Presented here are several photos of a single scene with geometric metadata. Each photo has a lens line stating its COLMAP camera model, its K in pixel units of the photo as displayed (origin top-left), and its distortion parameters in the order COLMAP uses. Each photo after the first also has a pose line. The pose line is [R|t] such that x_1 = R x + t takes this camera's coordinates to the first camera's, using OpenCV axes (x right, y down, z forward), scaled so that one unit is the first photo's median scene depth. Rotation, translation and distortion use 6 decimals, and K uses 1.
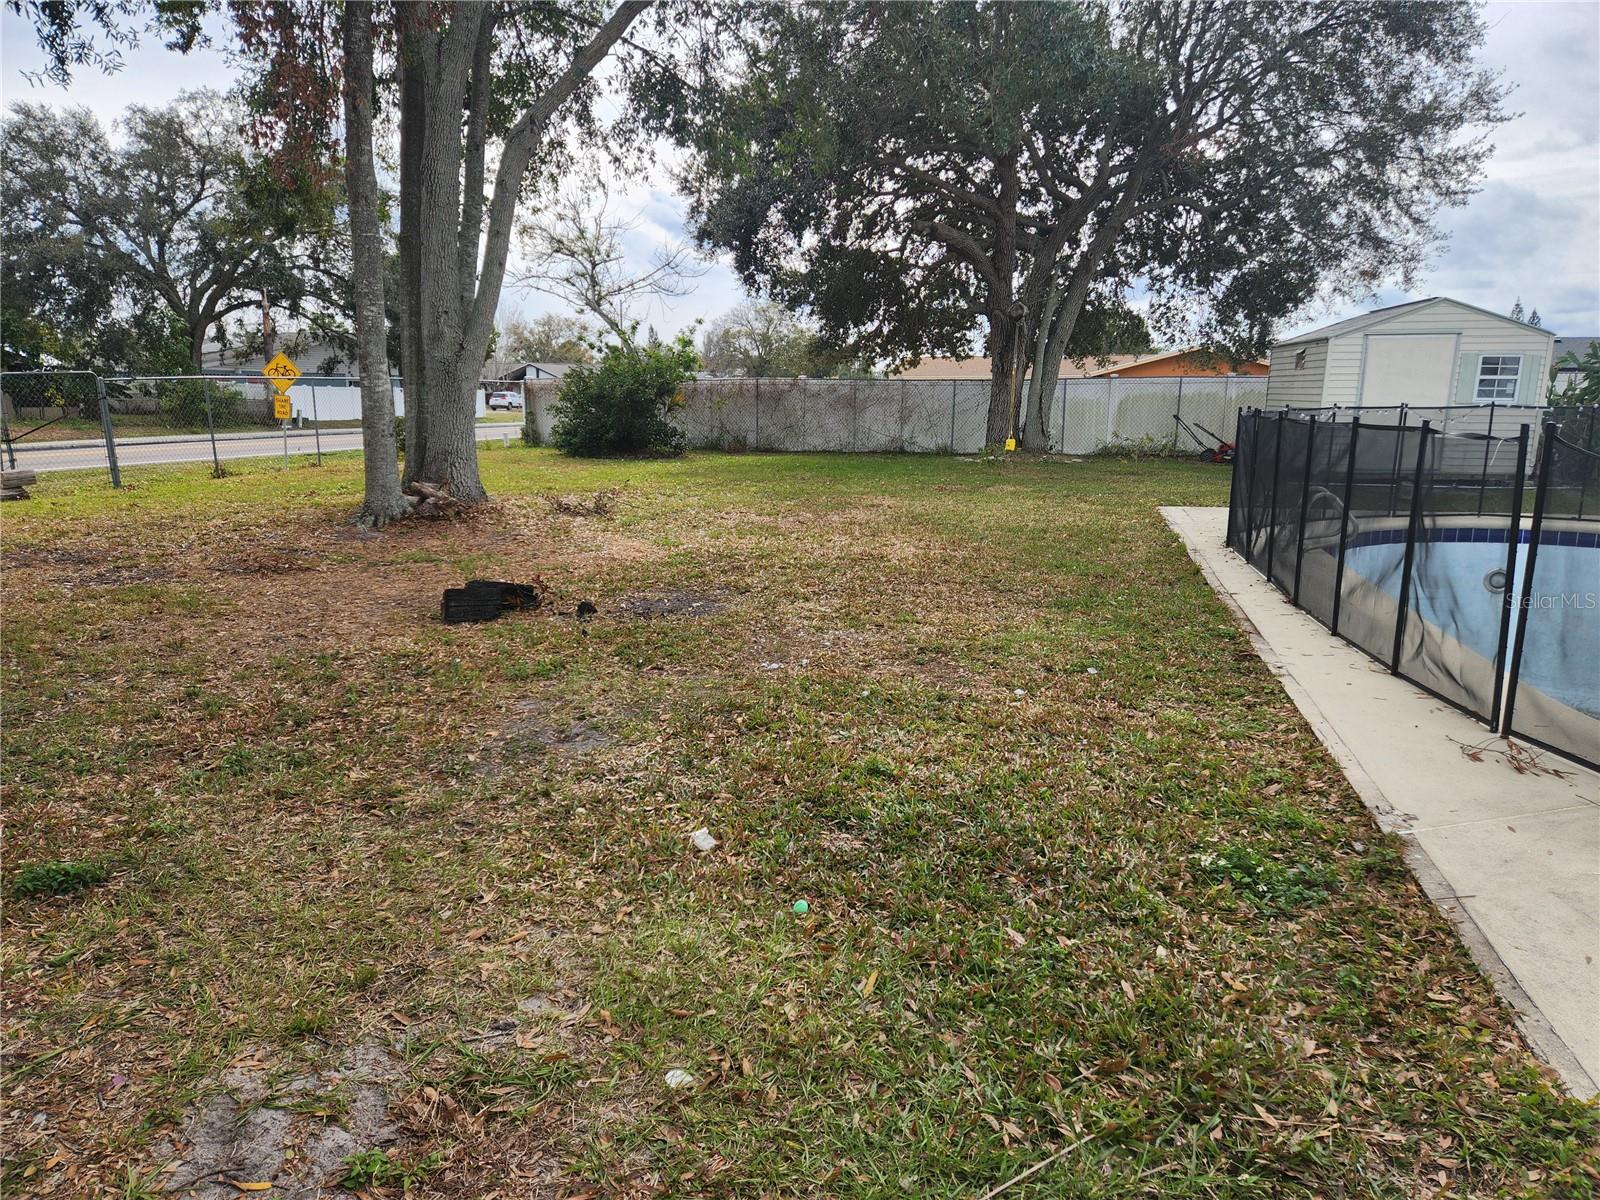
lens RADIAL K [[1069.5, 0, 788.5], [0, 1069.5, 606.1], [0, 0, 1]] dist [0.085677, -0.065857]
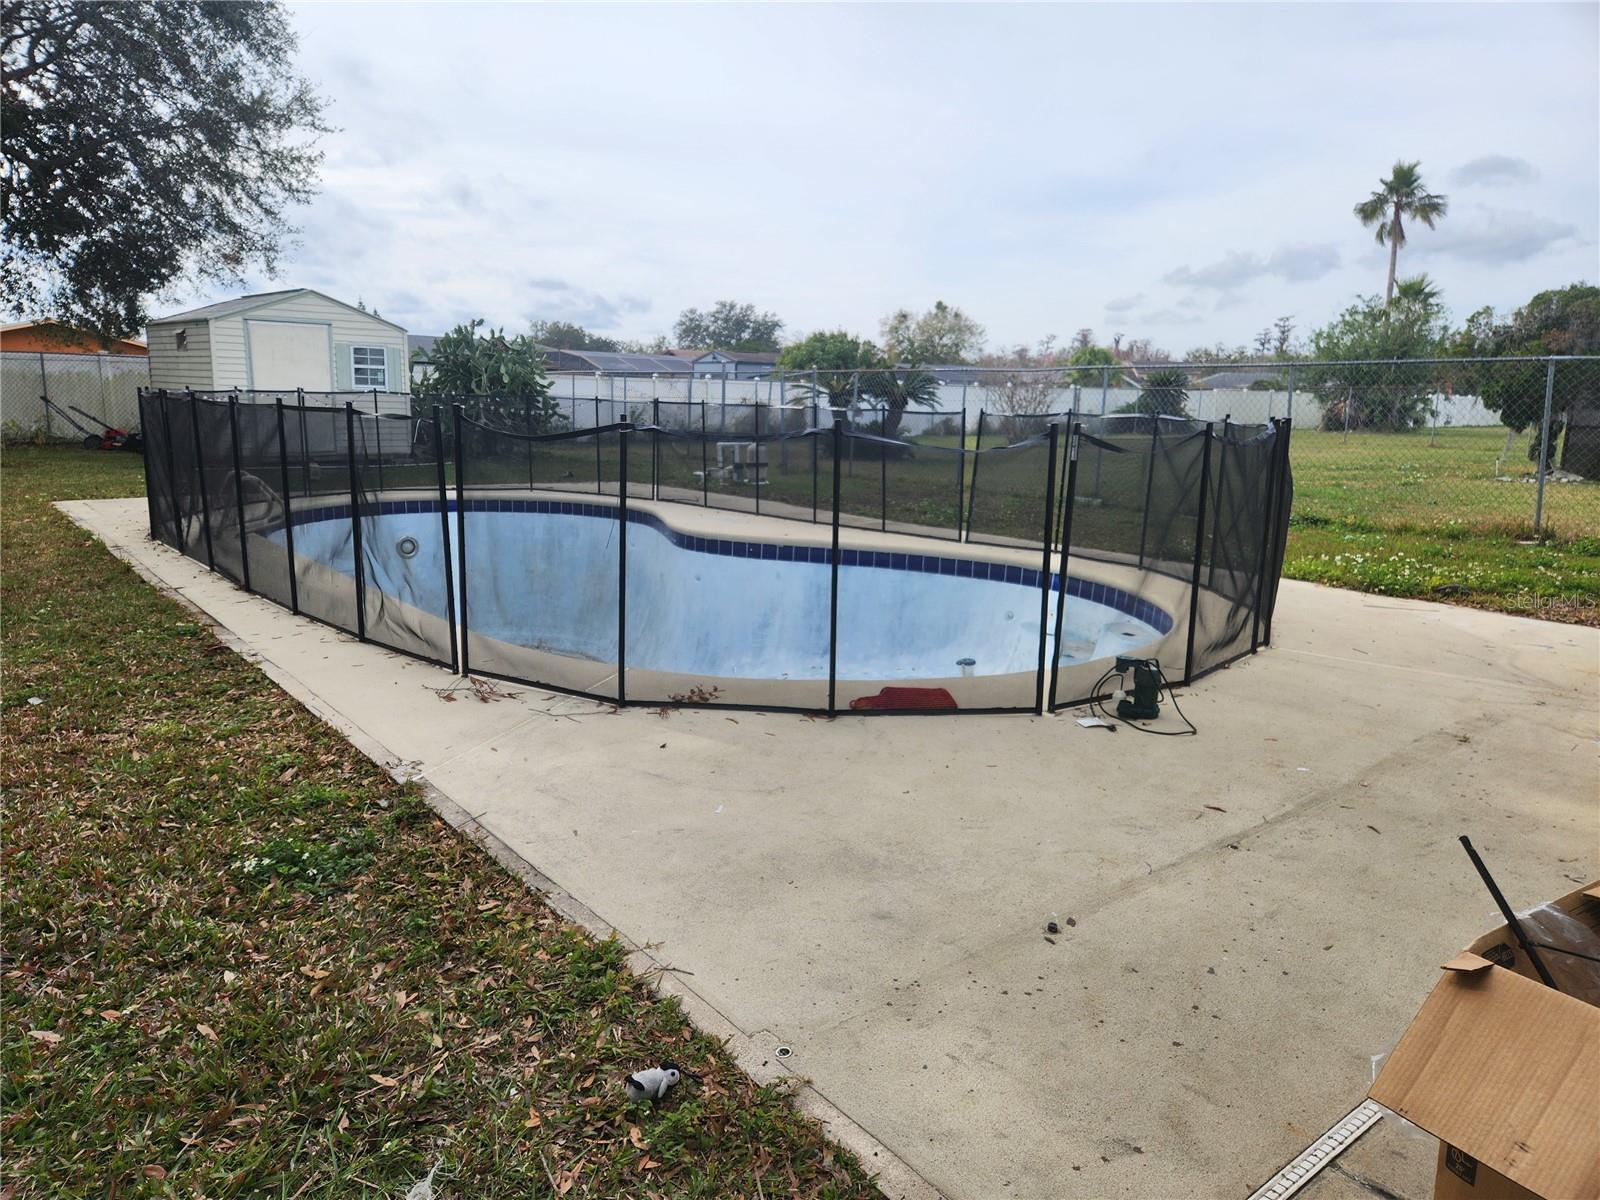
lens RADIAL K [[1069.5, 0, 789.6], [0, 1069.5, 601.8], [0, 0, 1]] dist [0.085677, -0.065857]
pose [[0.596115, -0.147961, 0.789148, -0.028066], [0.139946, 0.986975, 0.079339, -0.001056], [-0.790609, 0.063144, 0.609058, 0.019532]]
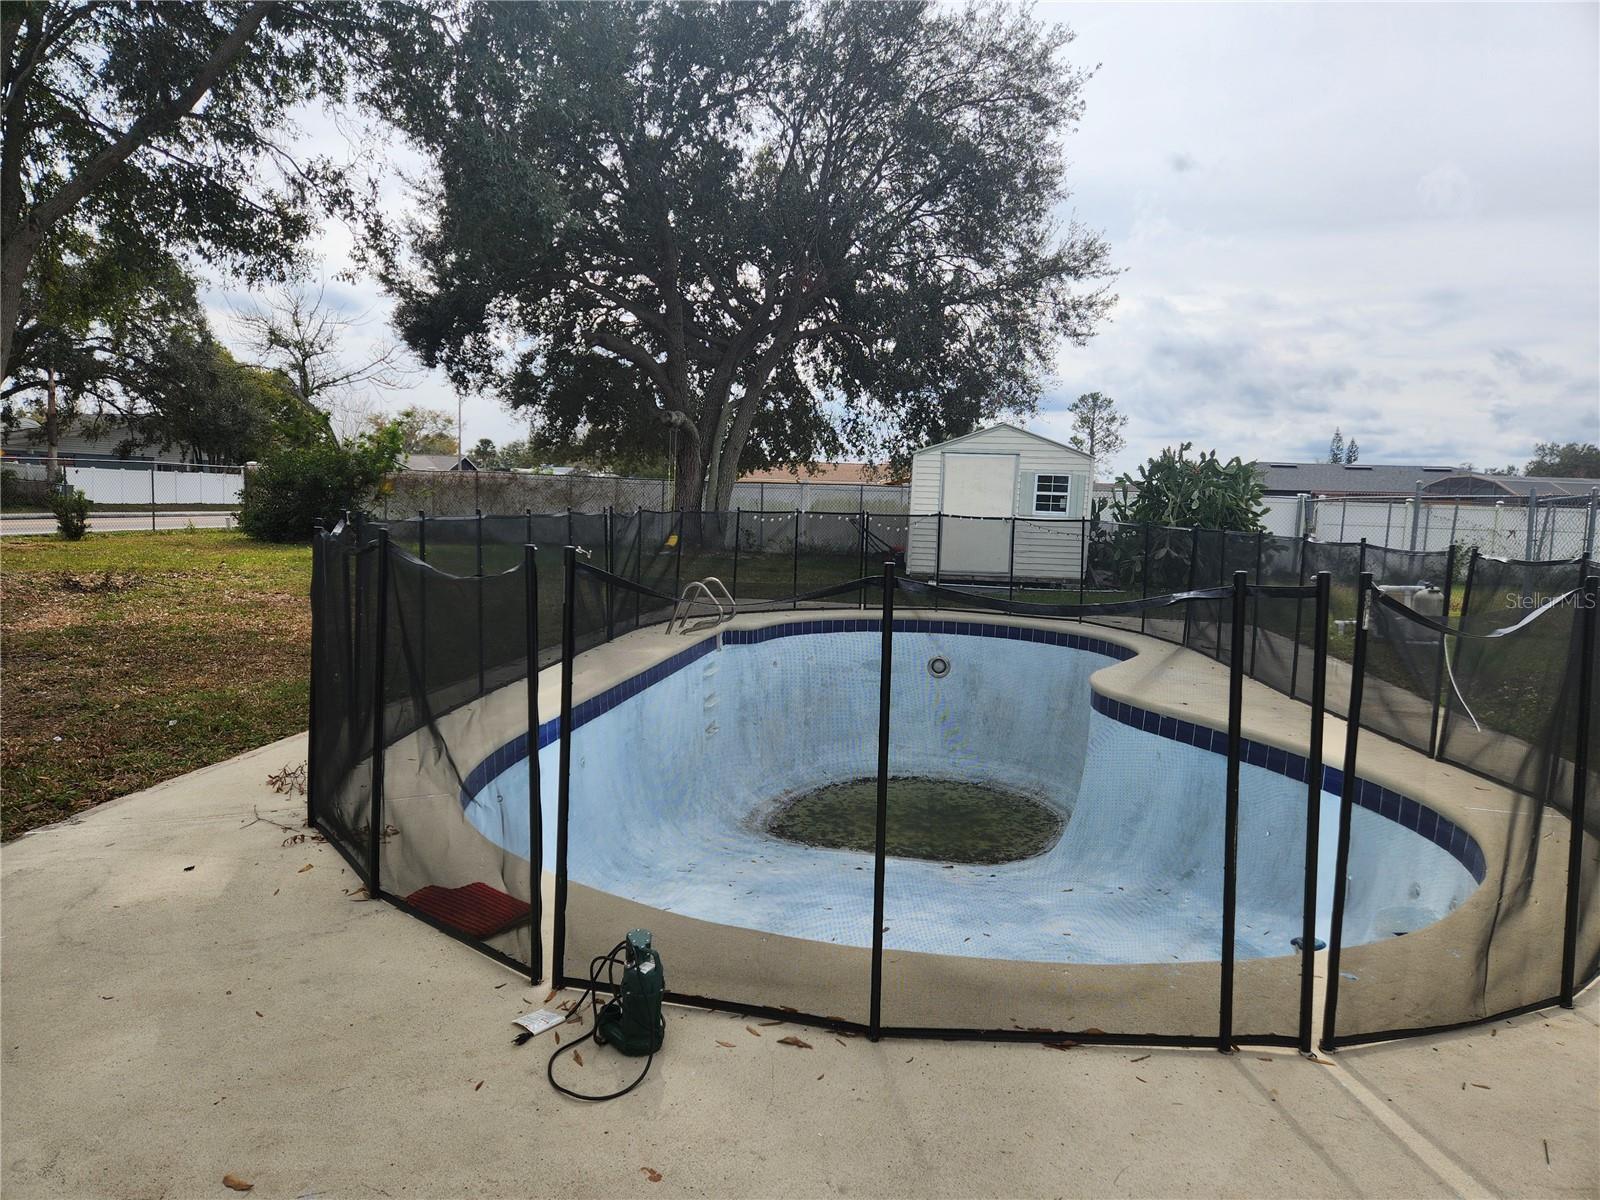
lens RADIAL K [[1069.5, 0, 804.6], [0, 1069.5, 608.1], [0, 0, 1]] dist [0.085677, -0.065857]
pose [[0.994417, 0.017890, 0.103993, 1.547478], [-0.008494, 0.995896, -0.090110, 0.072173], [-0.105179, 0.088724, 0.990488, -0.388160]]
